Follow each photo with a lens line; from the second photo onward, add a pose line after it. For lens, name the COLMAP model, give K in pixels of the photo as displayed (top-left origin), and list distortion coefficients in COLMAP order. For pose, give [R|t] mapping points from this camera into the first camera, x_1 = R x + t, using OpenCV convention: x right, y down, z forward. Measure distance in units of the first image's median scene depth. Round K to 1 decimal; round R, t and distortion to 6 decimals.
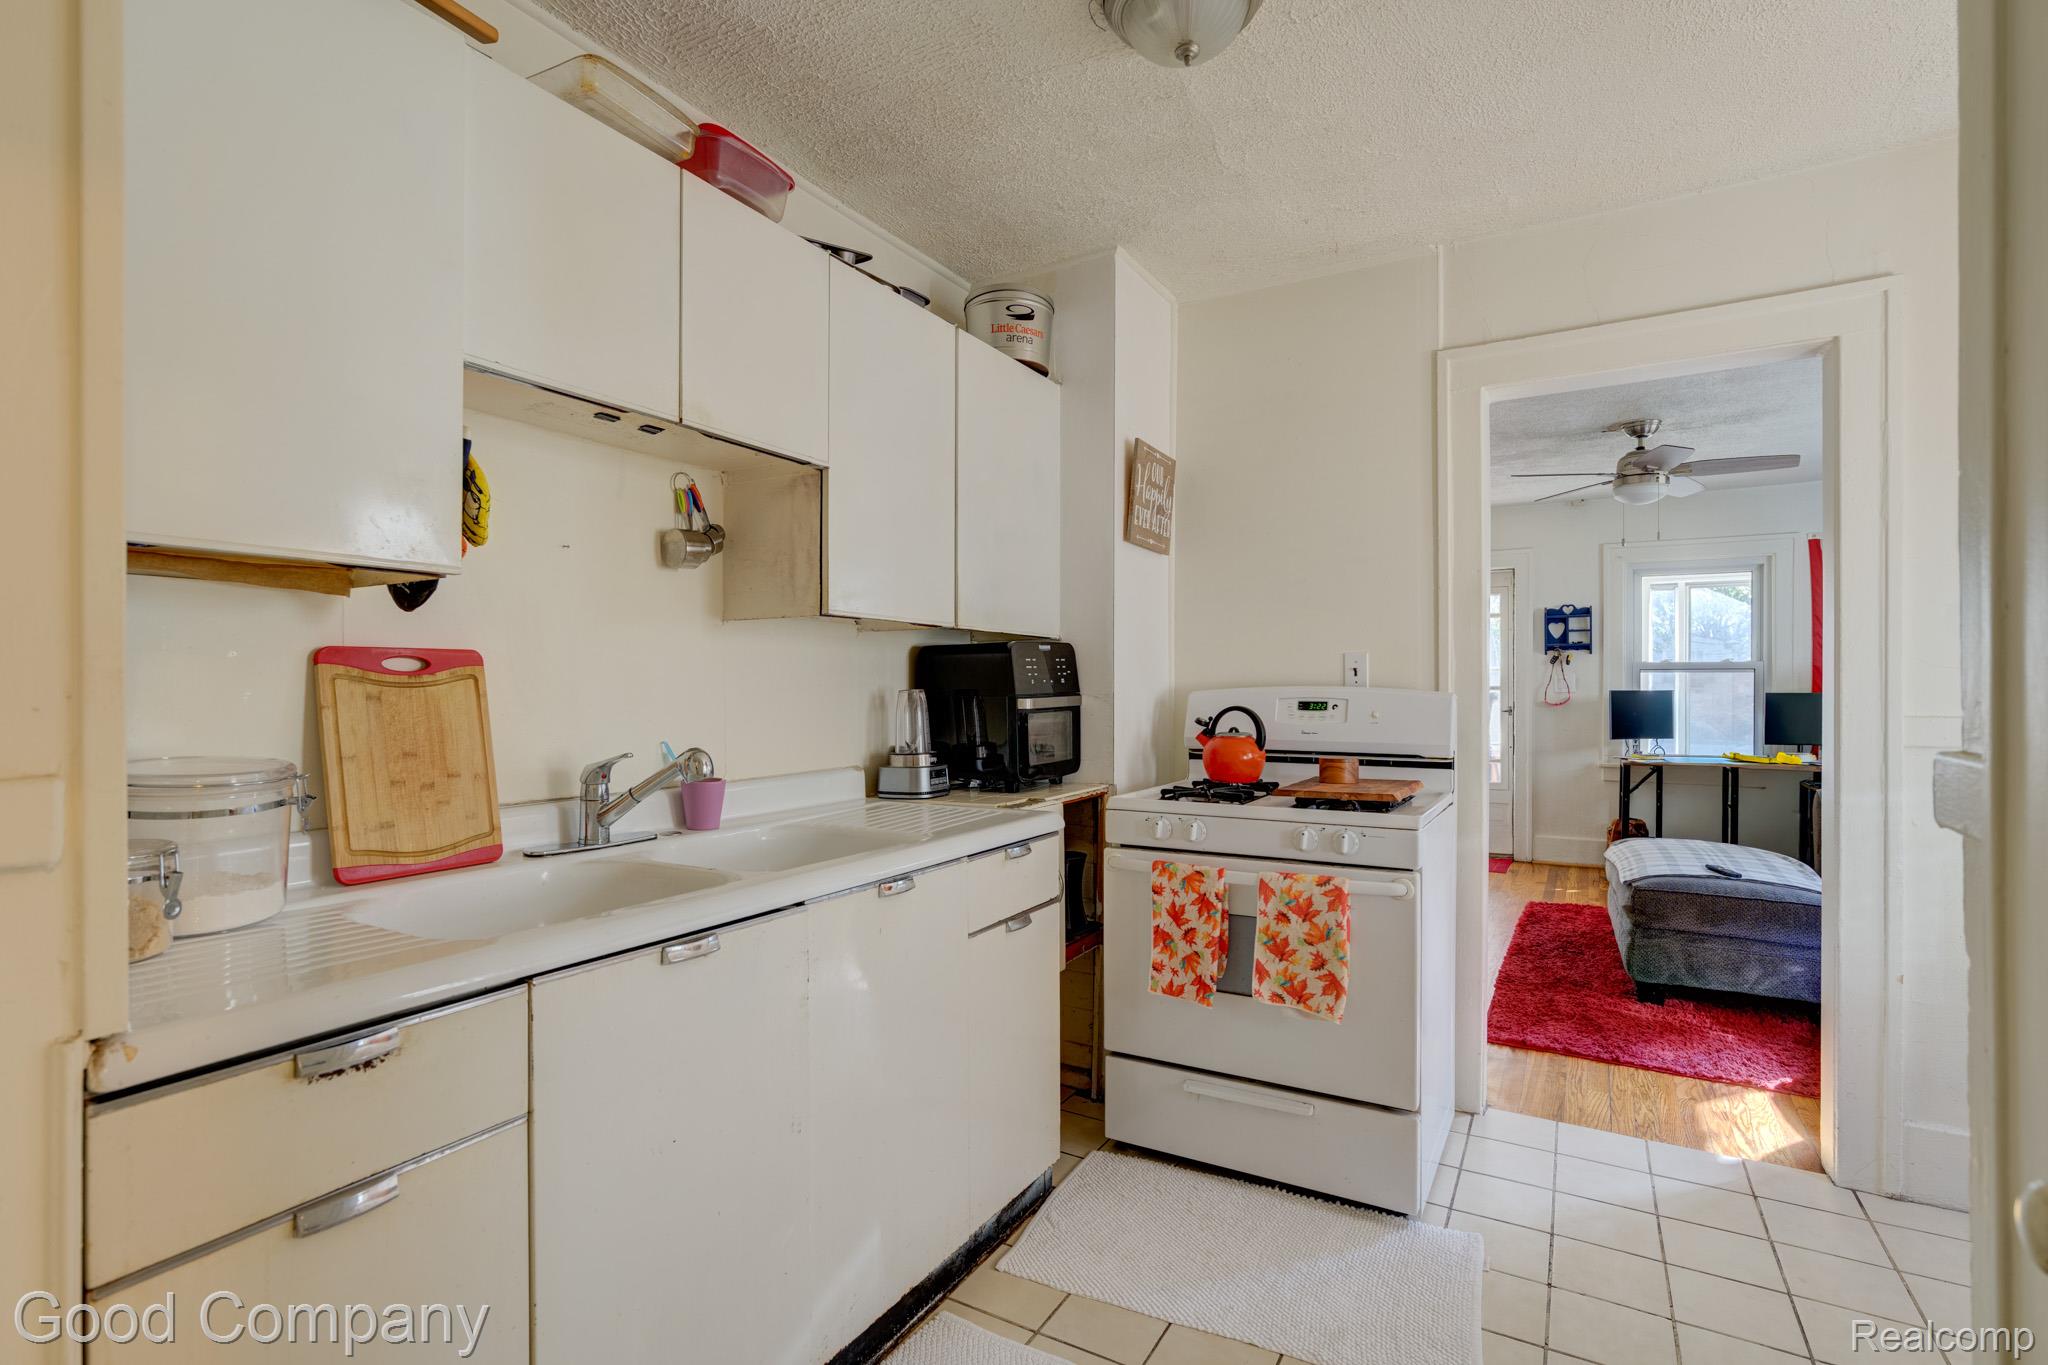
lens RADIAL K [[951.3, 0, 1023.8], [0, 951.3, 686.6], [0, 0, 1]] dist [-0.000493, -0.000020]
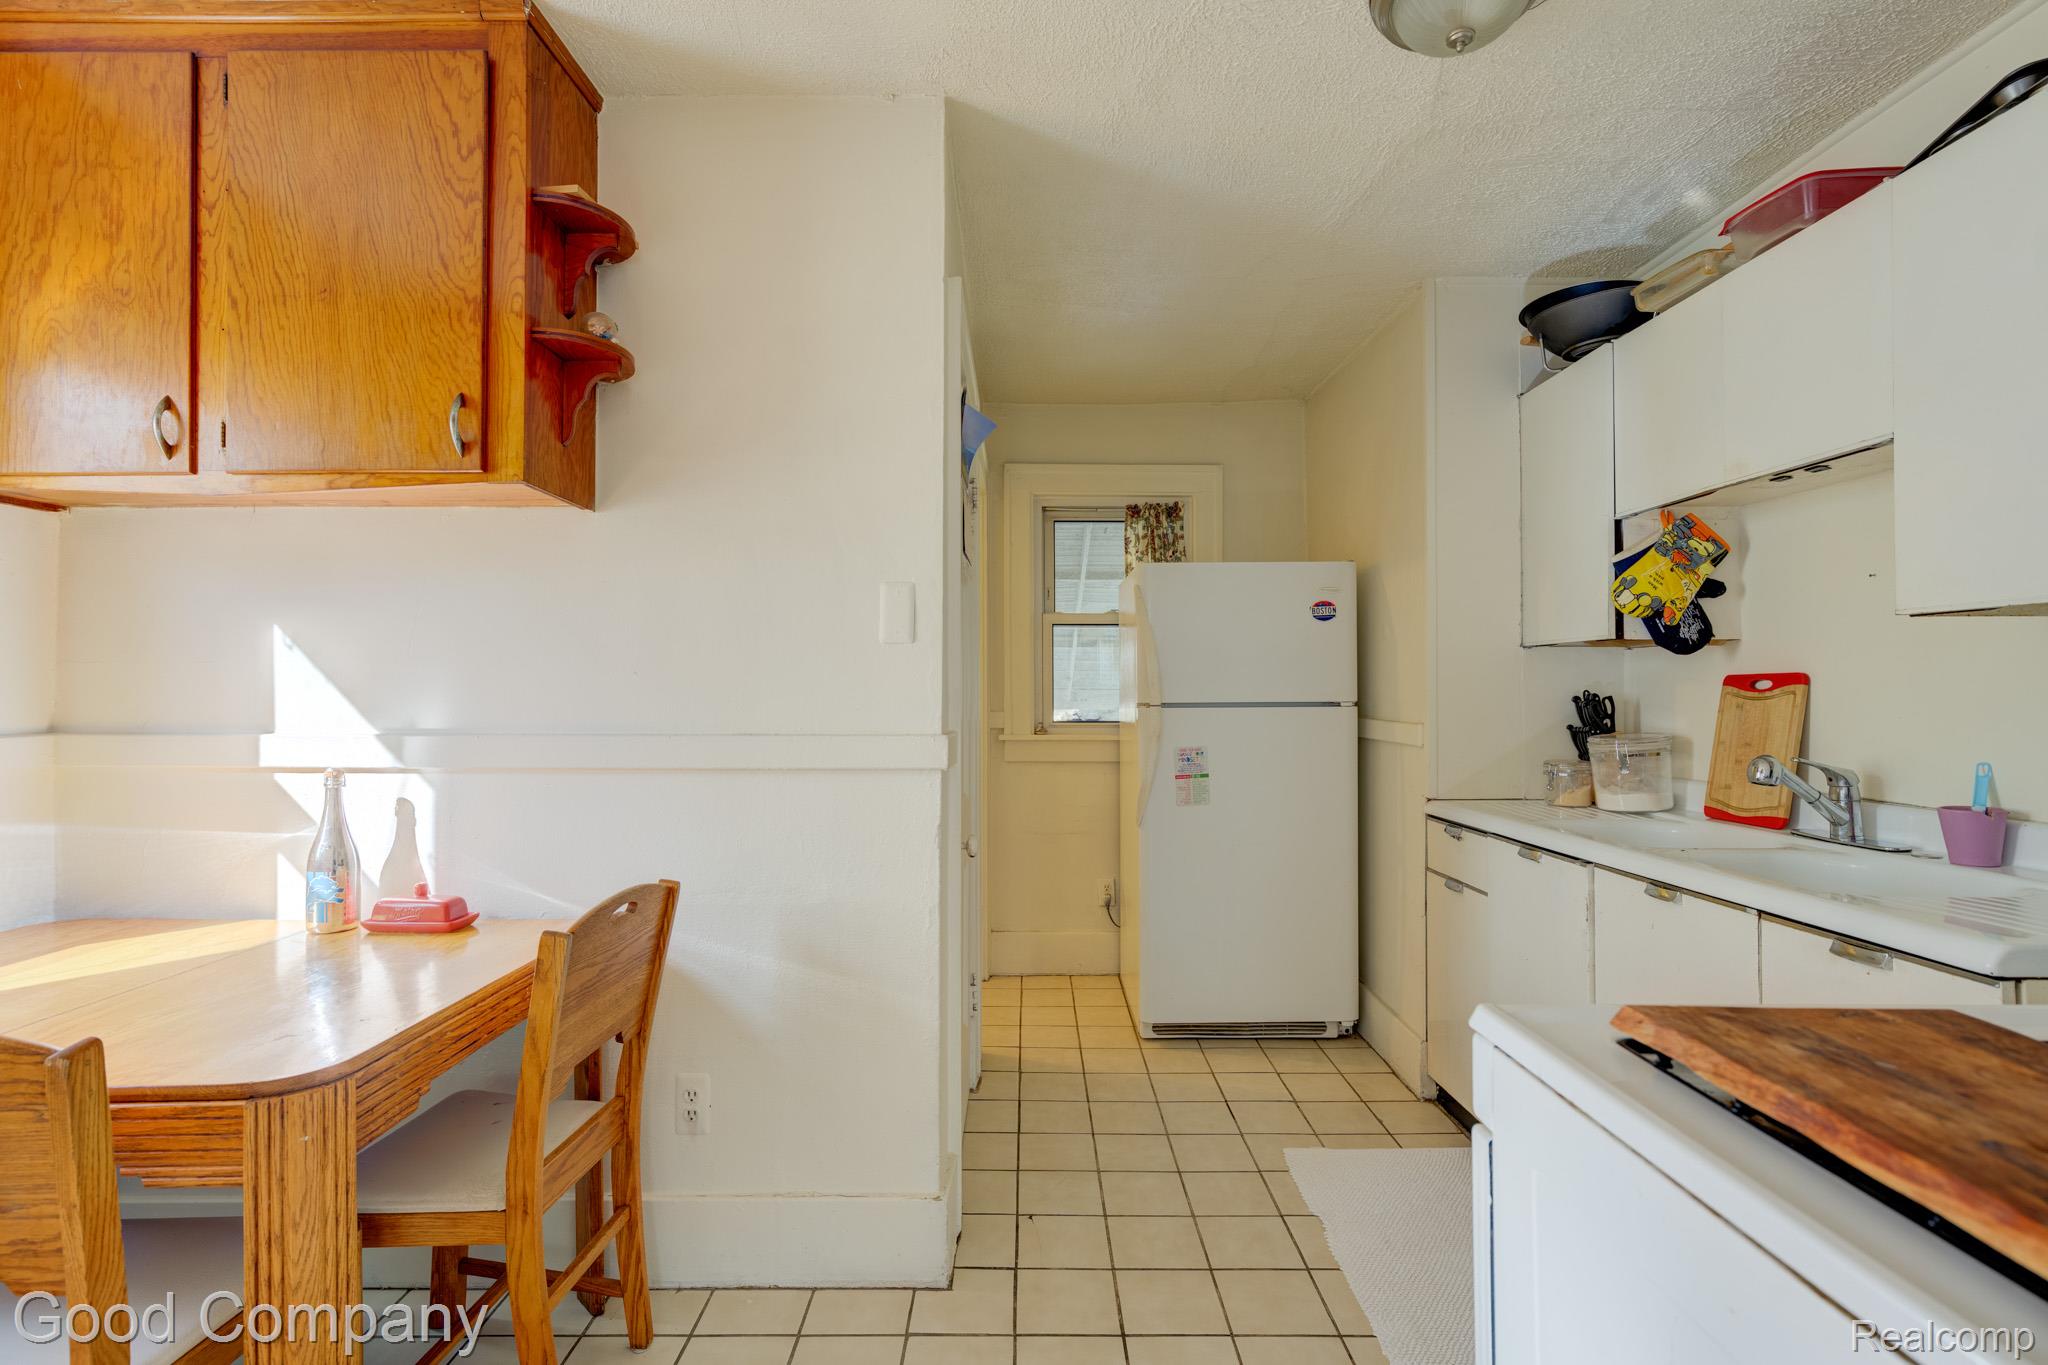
lens RADIAL K [[1000.3, 0, 1024.0], [0, 1000.3, 689.2], [0, 0, 1]] dist [0.000079, -0.000085]
pose [[-0.866153, -0.003077, -0.499769, 1.111846], [0.001871, 0.999954, -0.009398, -0.003008], [0.499775, -0.009075, -0.866108, 1.751951]]
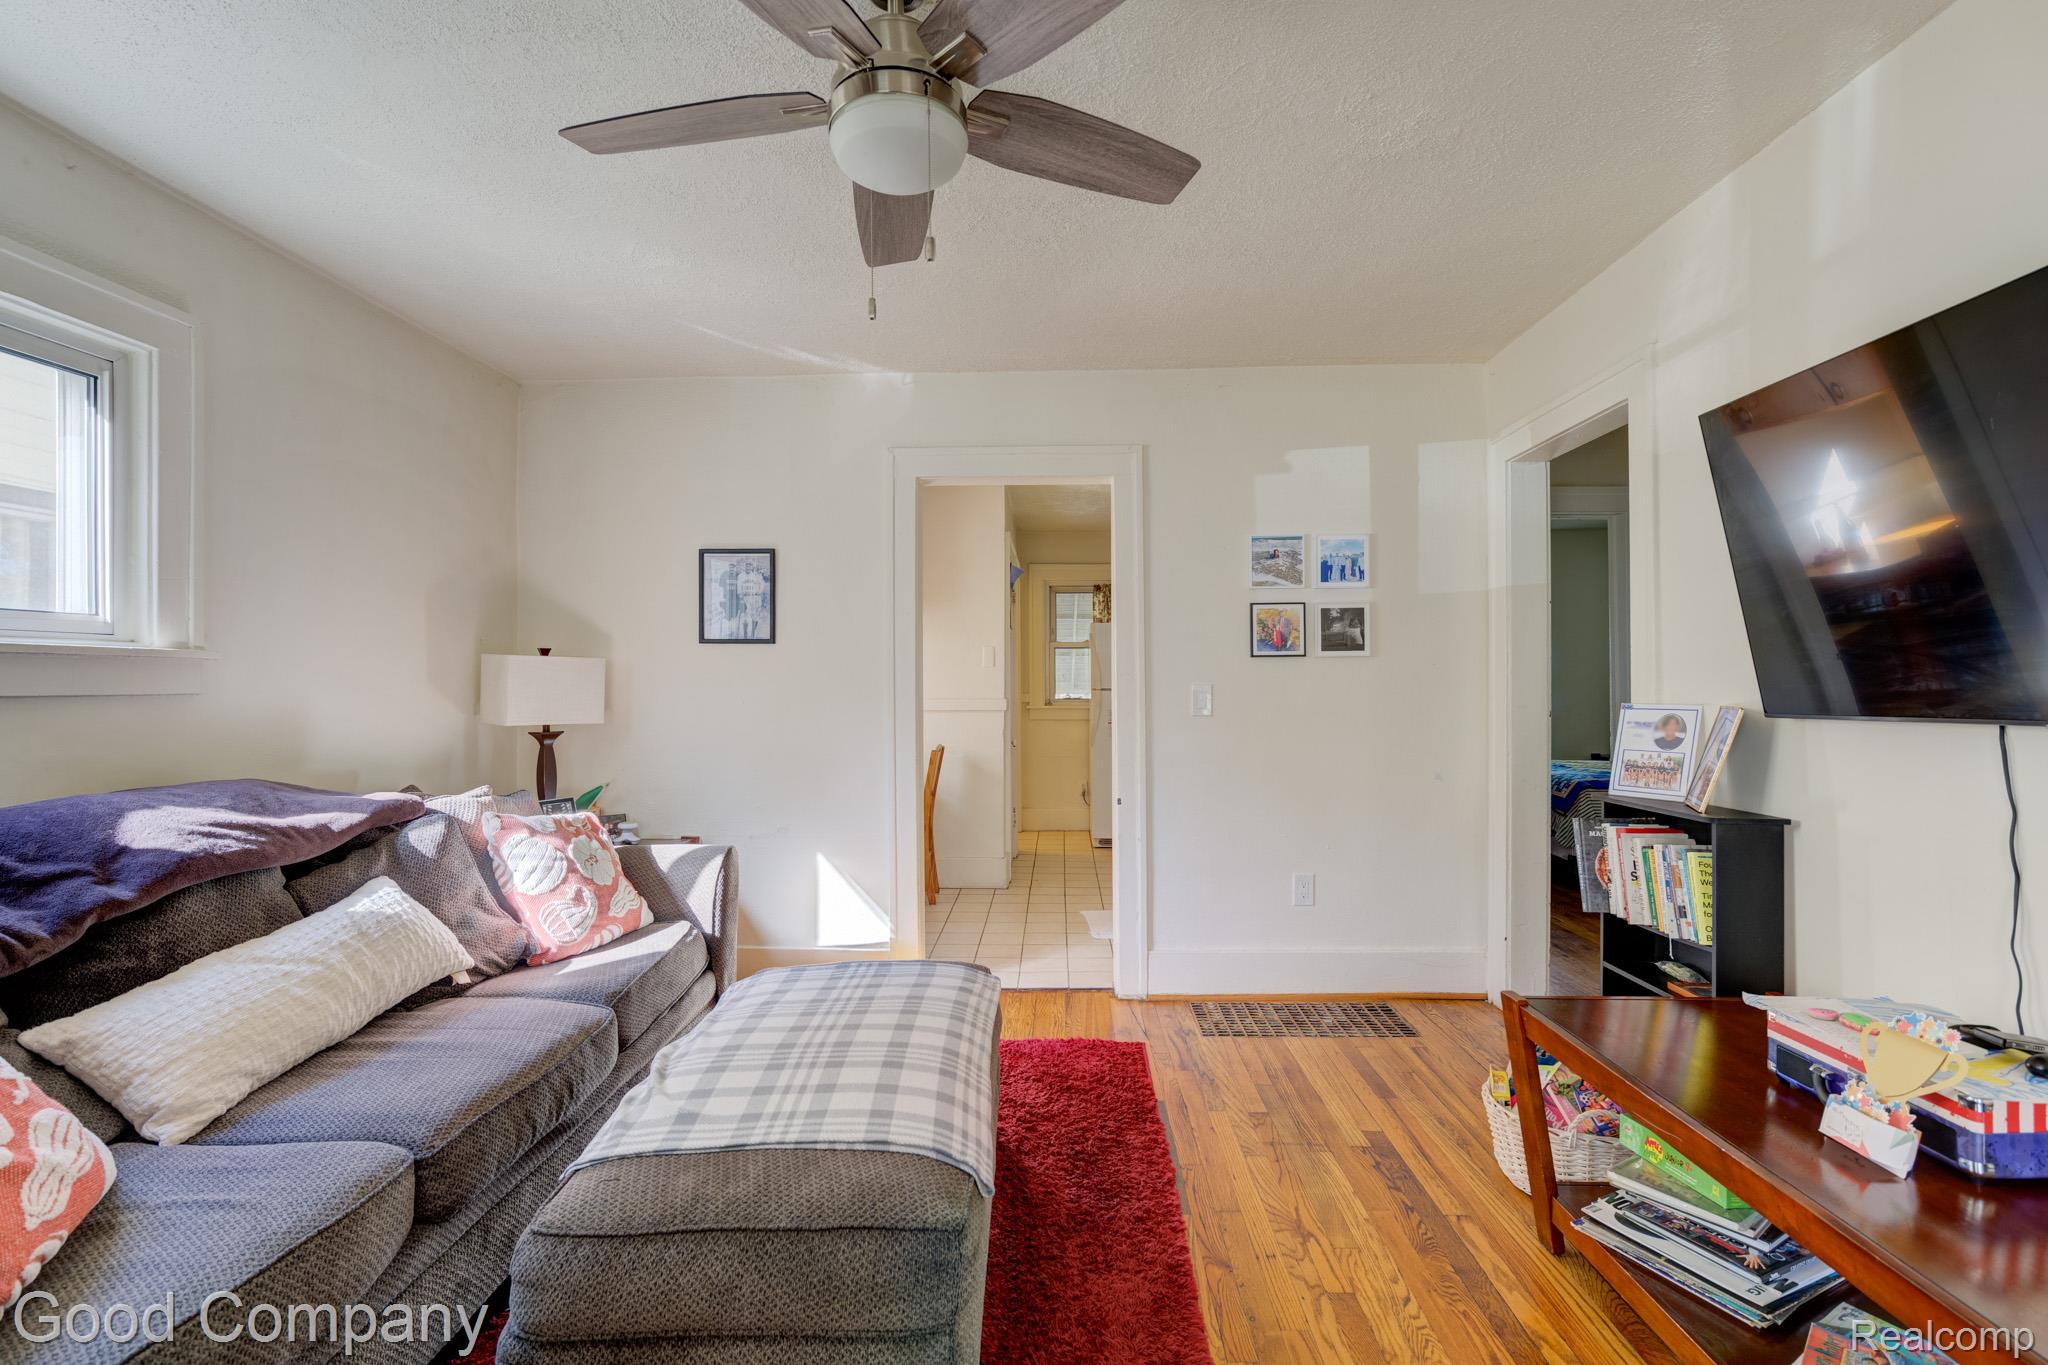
lens RADIAL K [[951.3, 0, 1027.9], [0, 951.3, 684.4], [0, 0, 1]] dist [-0.000493, -0.000020]
pose [[-0.879333, -0.001174, -0.476205, 1.835591], [0.002342, 0.999974, -0.006791, 0.012020], [0.476201, -0.007087, -0.879308, 3.107734]]
